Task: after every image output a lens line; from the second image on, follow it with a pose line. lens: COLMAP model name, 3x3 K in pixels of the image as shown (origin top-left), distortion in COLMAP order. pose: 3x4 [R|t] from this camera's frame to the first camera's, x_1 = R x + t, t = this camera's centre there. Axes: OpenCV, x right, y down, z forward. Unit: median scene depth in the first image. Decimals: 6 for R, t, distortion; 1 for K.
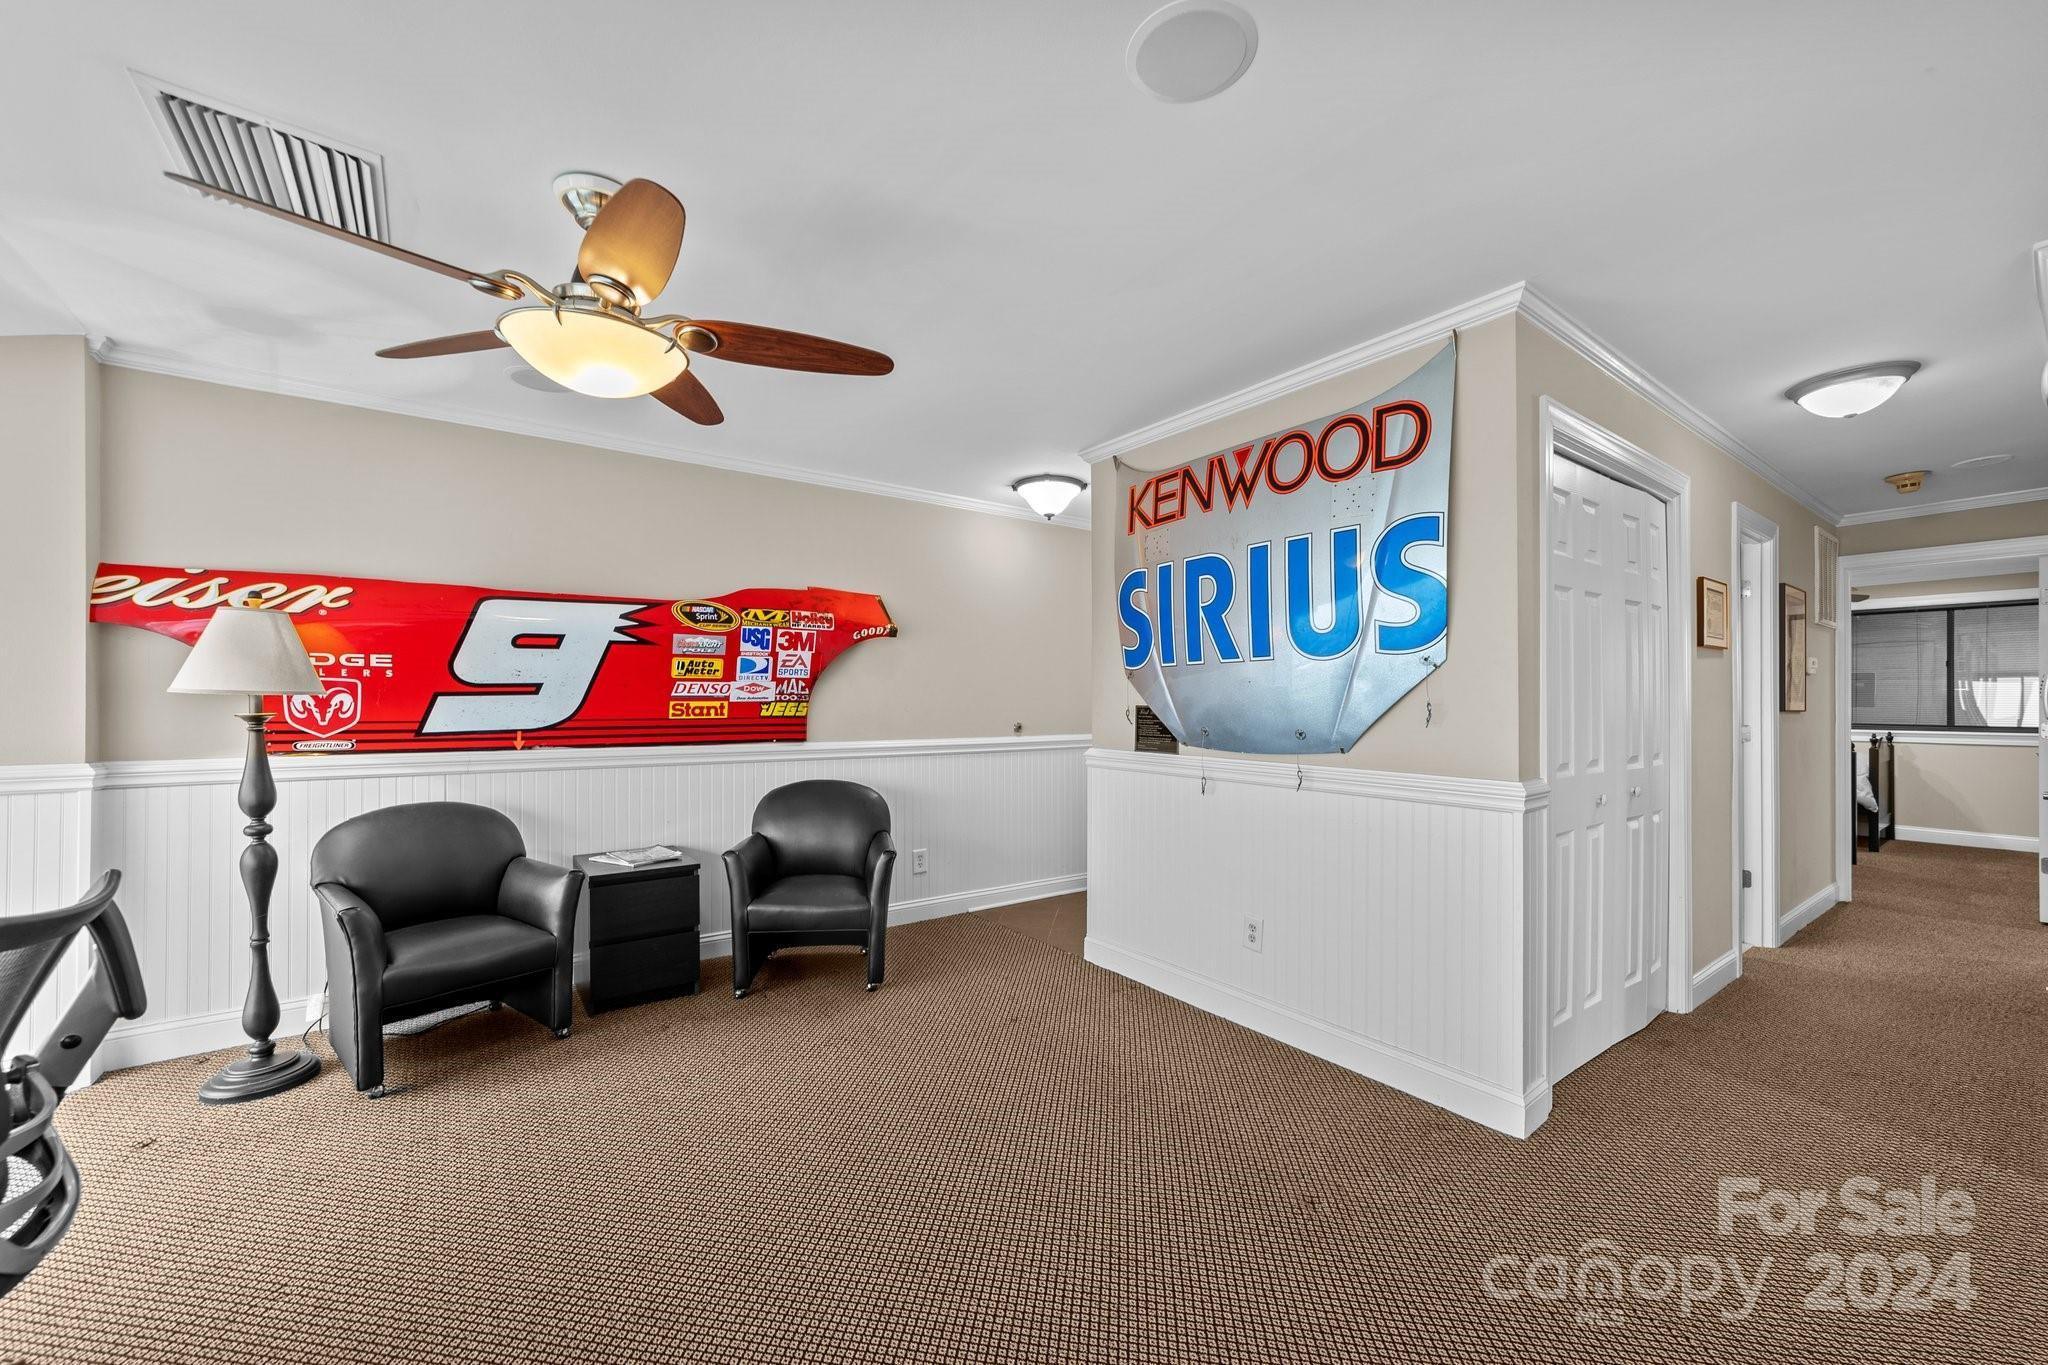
lens RADIAL K [[793.7, 0, 1018.5], [0, 793.7, 693.3], [0, 0, 1]] dist [-0.013583, 0.006373]
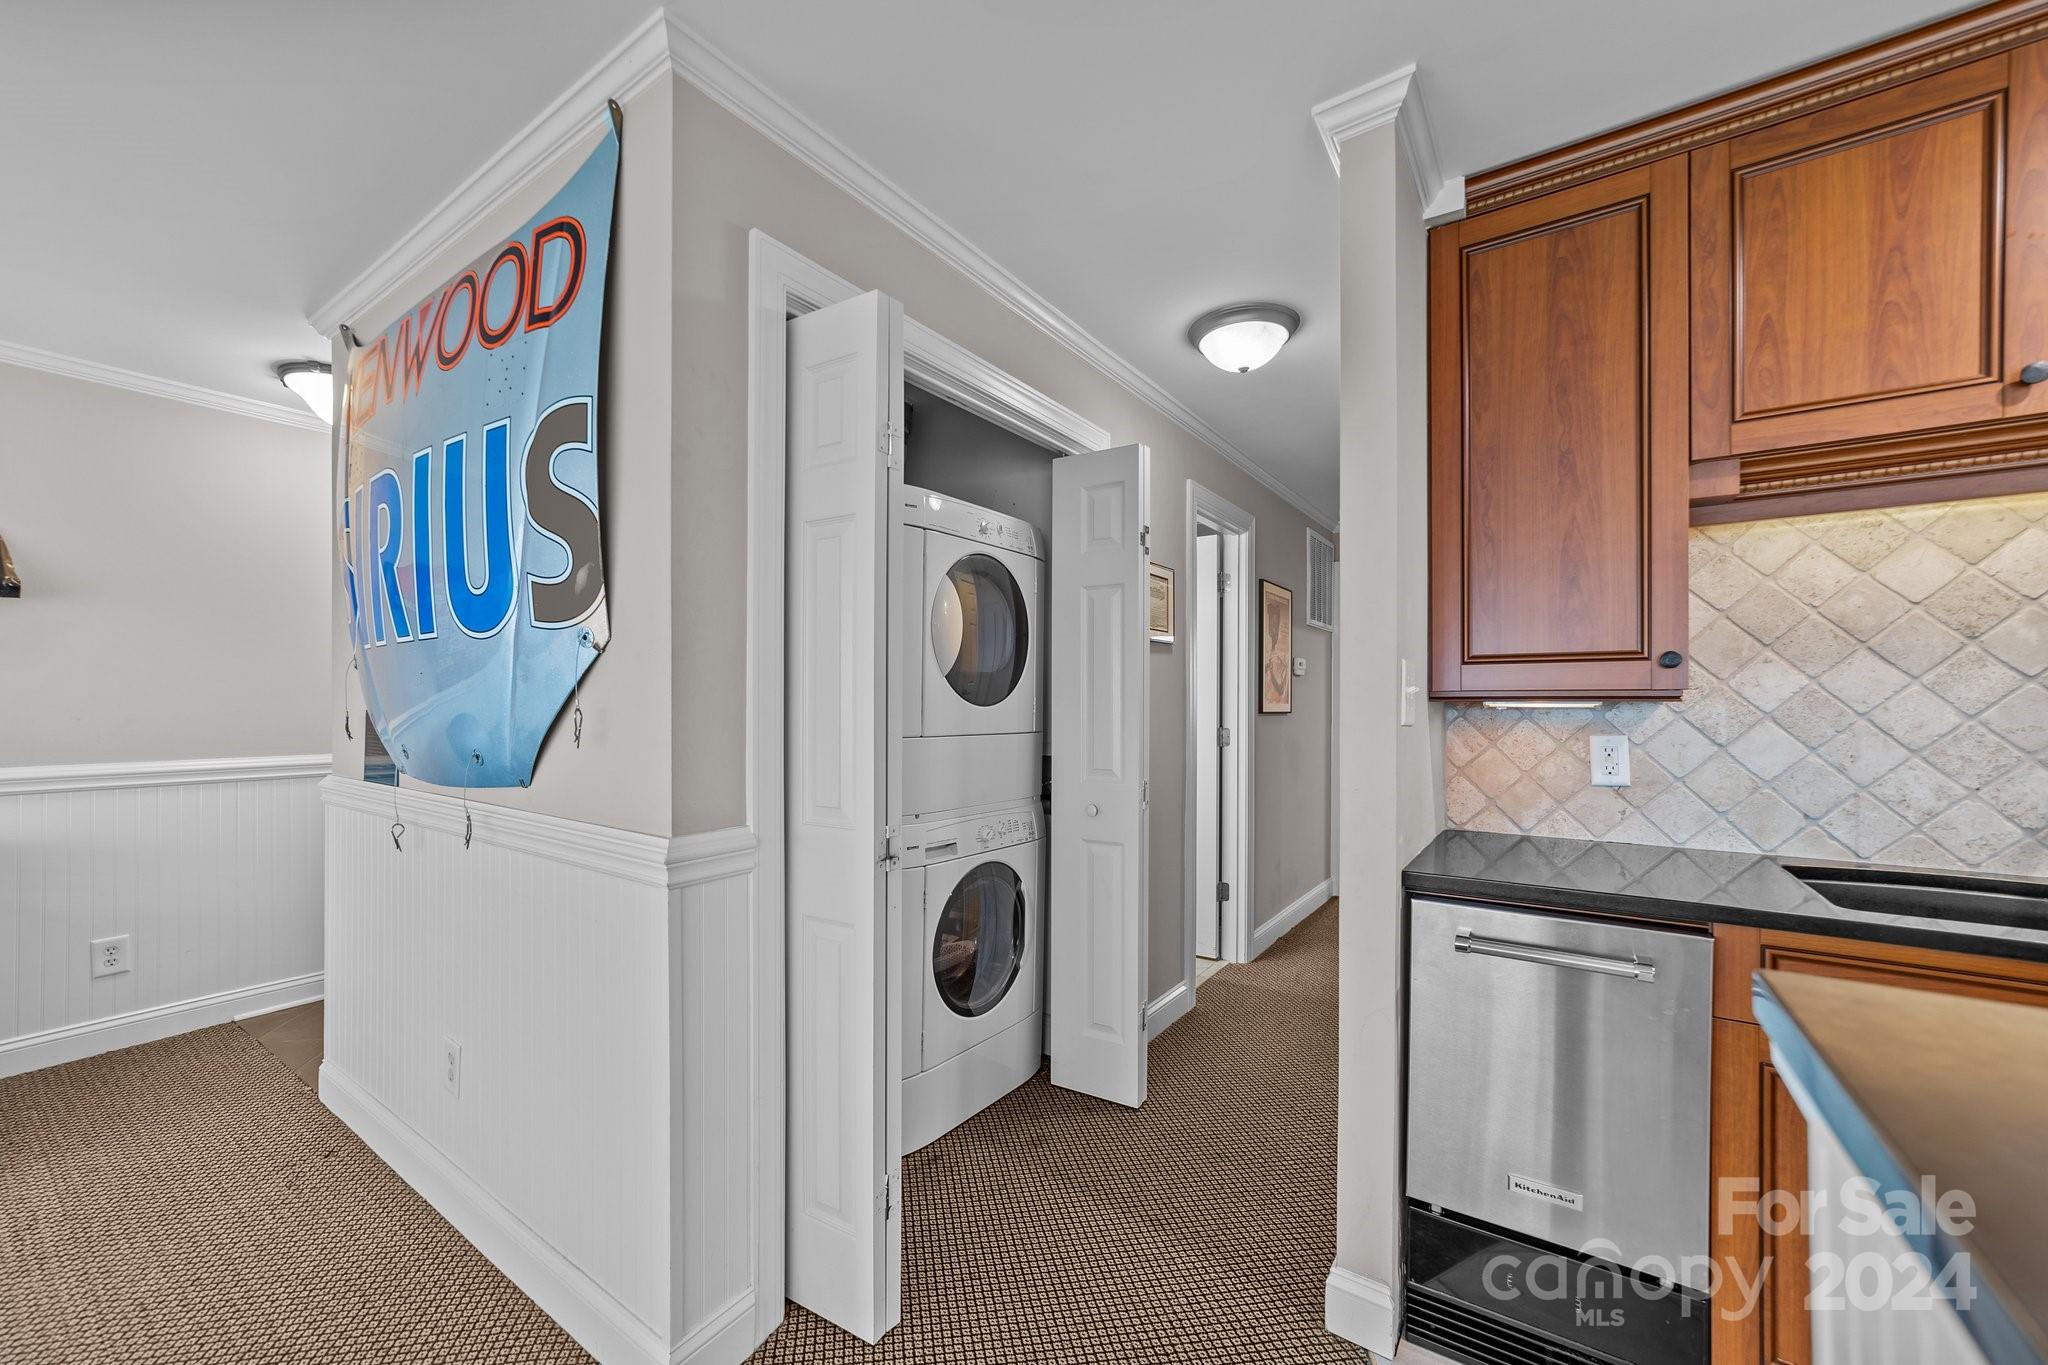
lens RADIAL K [[793.7, 0, 1022.6], [0, 793.7, 700.9], [0, 0, 1]] dist [-0.013583, 0.006373]
pose [[0.946303, 0.000112, 0.323281, 0.425401], [-0.003147, 0.999956, 0.008866, 0.000018], [-0.323266, -0.009408, 0.946261, 0.203082]]
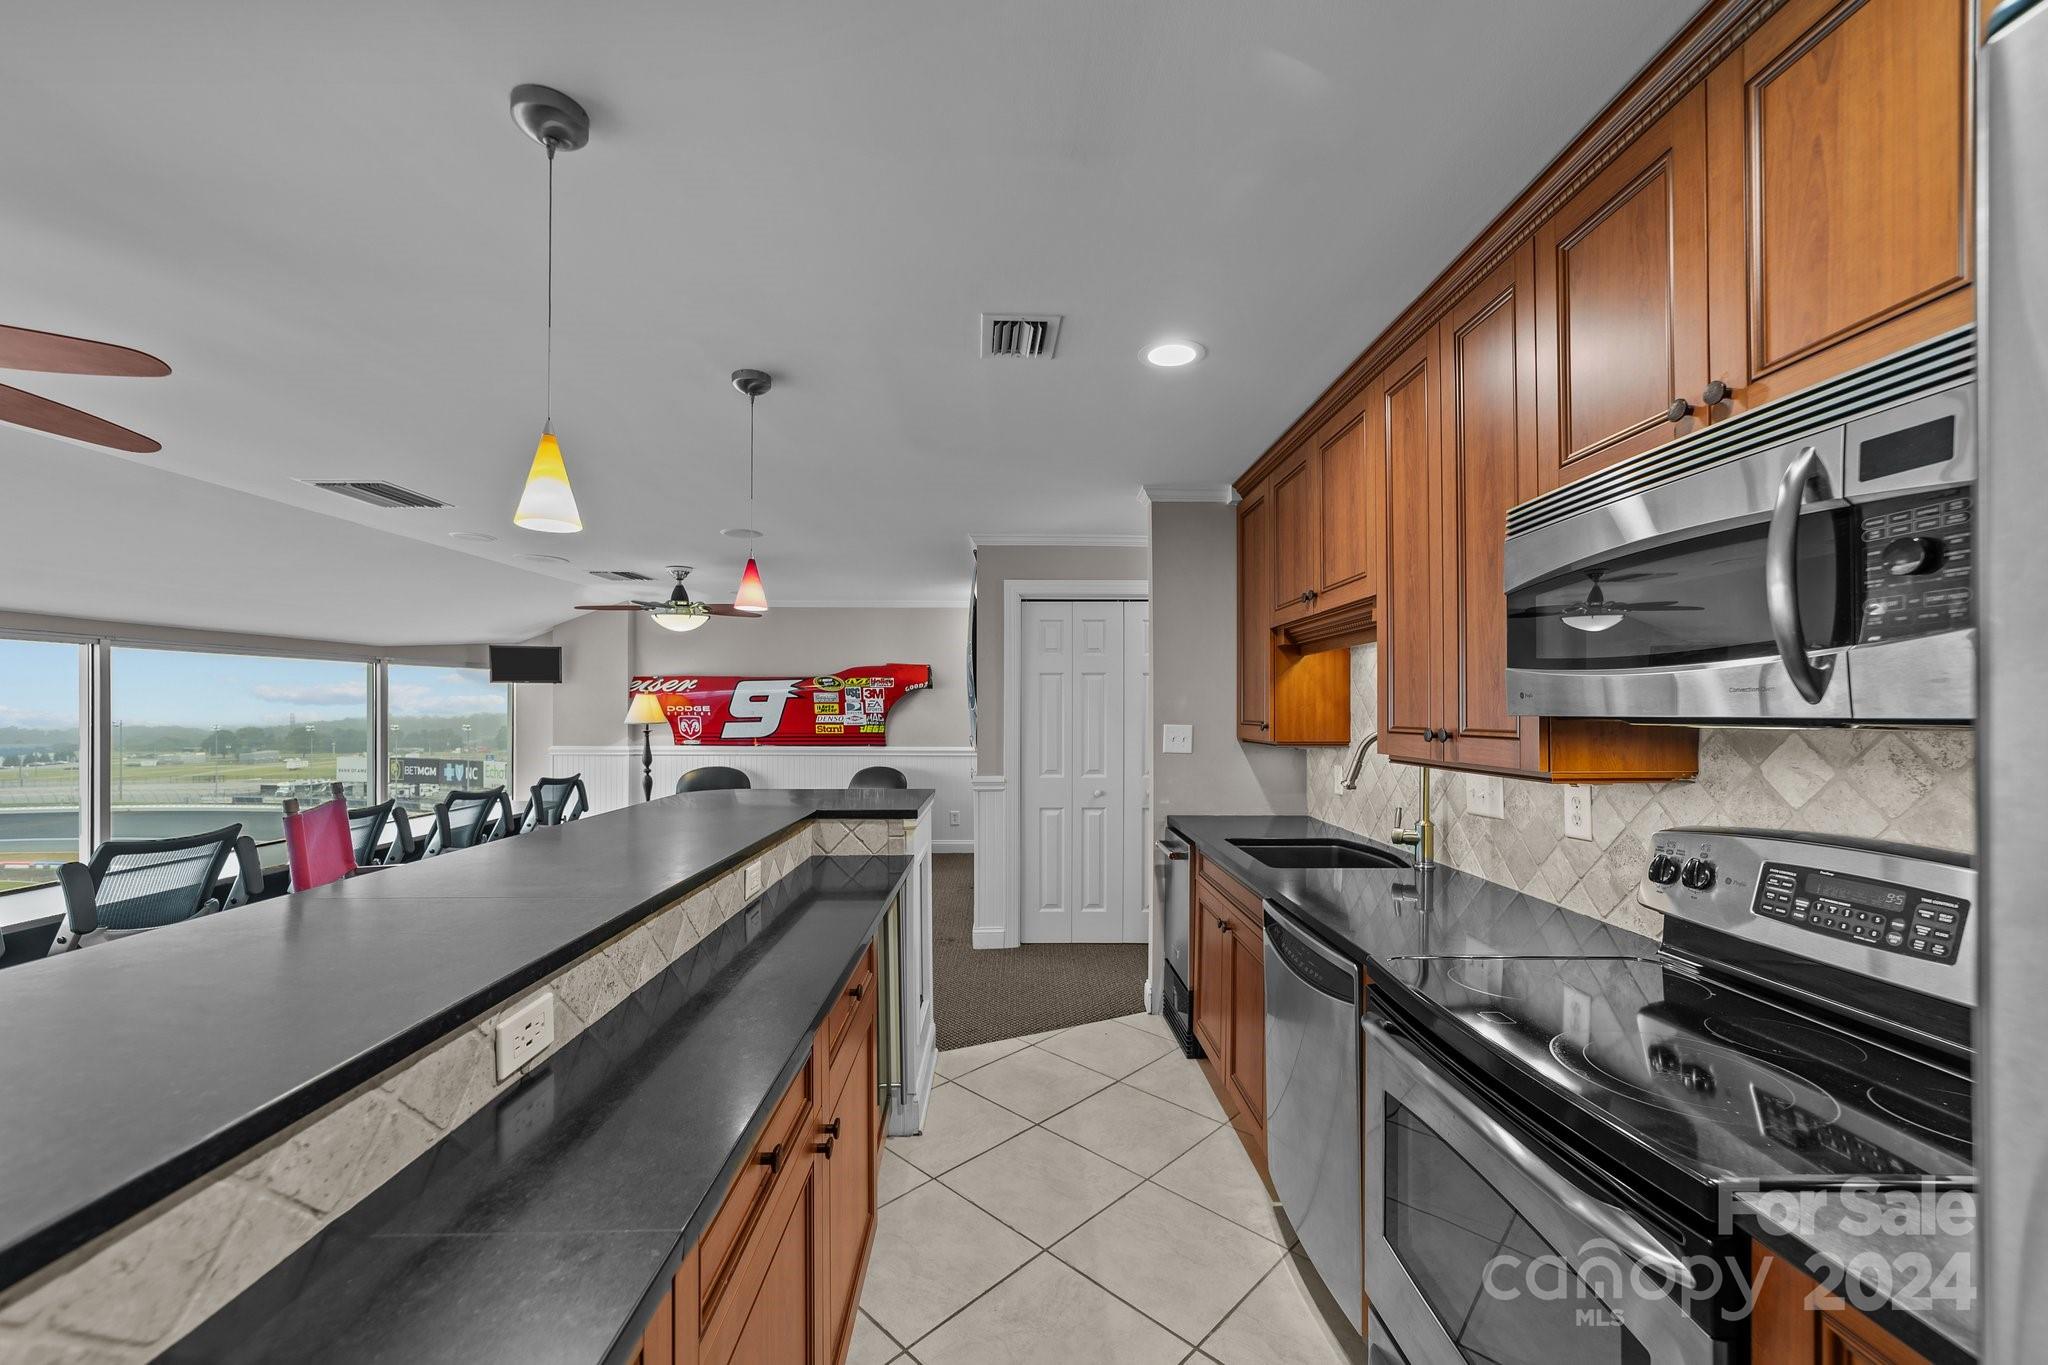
lens RADIAL K [[793.7, 0, 1022.1], [0, 793.7, 702.5], [0, 0, 1]] dist [-0.013583, 0.006373]
pose [[0.812330, -0.003966, -0.583184, 1.179295], [0.005900, 0.999982, 0.001418, -0.046985], [0.583168, -0.004592, 0.812339, -0.364162]]
